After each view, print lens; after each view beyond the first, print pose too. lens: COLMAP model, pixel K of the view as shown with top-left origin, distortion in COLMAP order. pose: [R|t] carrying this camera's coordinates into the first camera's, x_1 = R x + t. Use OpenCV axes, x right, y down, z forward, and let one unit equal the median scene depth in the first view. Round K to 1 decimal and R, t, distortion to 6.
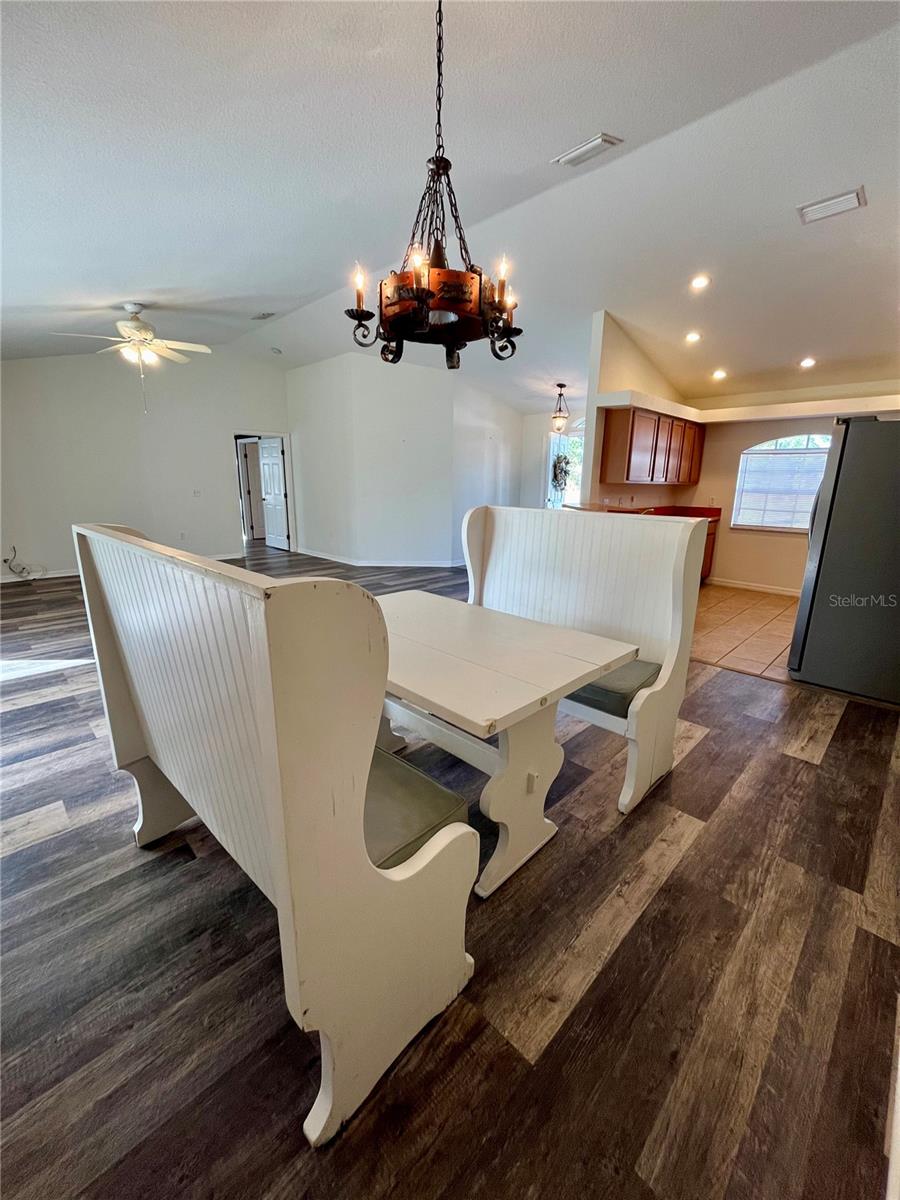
lens RADIAL K [[481.3, 0, 450.0], [0, 481.3, 600.0], [0, 0, 1]] dist [-0.024926, -0.000029]
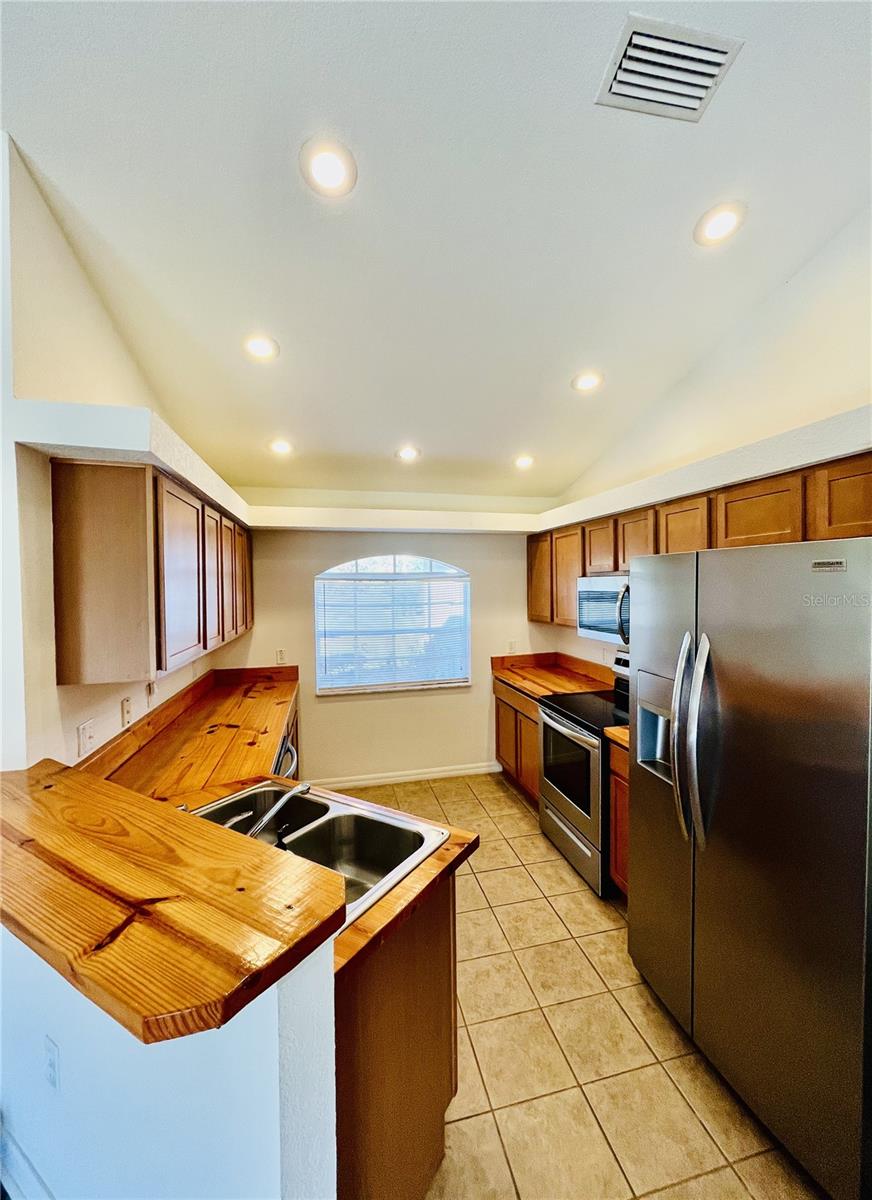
lens RADIAL K [[469.0, 0, 436.0], [0, 469.0, 600.0], [0, 0, 1]] dist [0.000085, 0.000002]
pose [[0.519263, -0.037111, 0.853808, 0.171955], [0.220009, 0.971188, -0.091591, -0.201872], [-0.825810, 0.235406, 0.512467, 0.592454]]
